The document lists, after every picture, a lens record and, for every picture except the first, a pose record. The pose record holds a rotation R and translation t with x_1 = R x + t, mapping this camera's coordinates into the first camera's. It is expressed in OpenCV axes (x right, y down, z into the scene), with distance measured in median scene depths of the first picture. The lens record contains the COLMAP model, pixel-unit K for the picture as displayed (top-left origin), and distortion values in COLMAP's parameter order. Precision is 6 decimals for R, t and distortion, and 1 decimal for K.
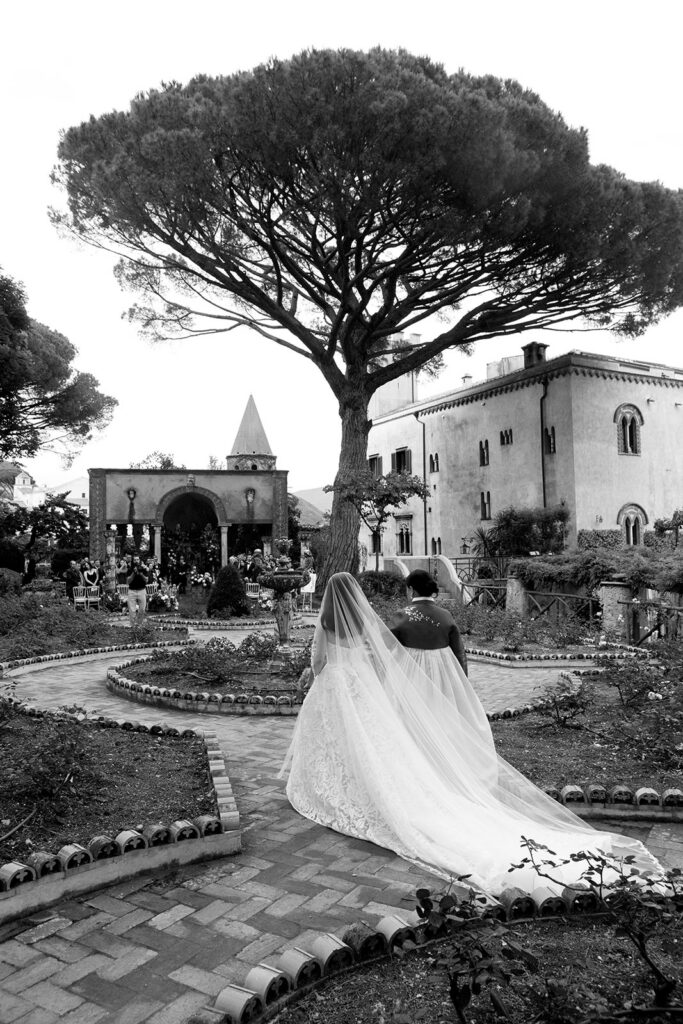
lens RADIAL K [[814.4, 0, 343.9], [0, 814.4, 492.9], [0, 0, 1]] dist [0.006311, 0.003476]
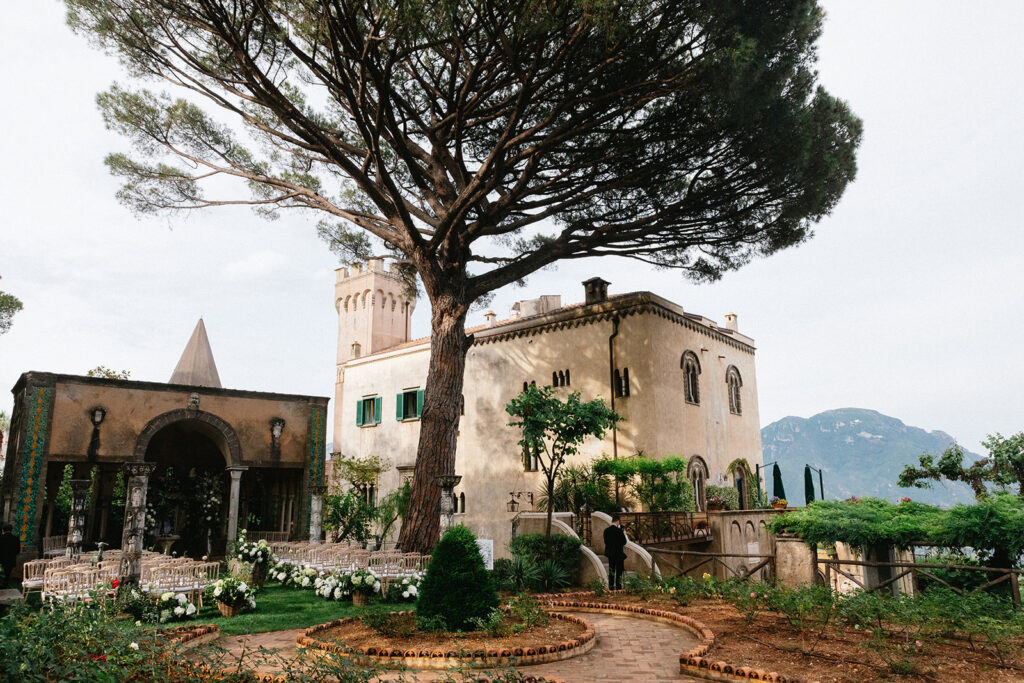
lens RADIAL K [[723.5, 0, 512.0], [0, 723.5, 341.5], [0, 0, 1]] dist [-0.009287, -0.000743]
pose [[0.911633, 0.094041, 0.400101, -0.186157], [-0.028697, 0.985660, -0.166286, 0.027799], [-0.410001, 0.140110, 0.901259, 0.320449]]
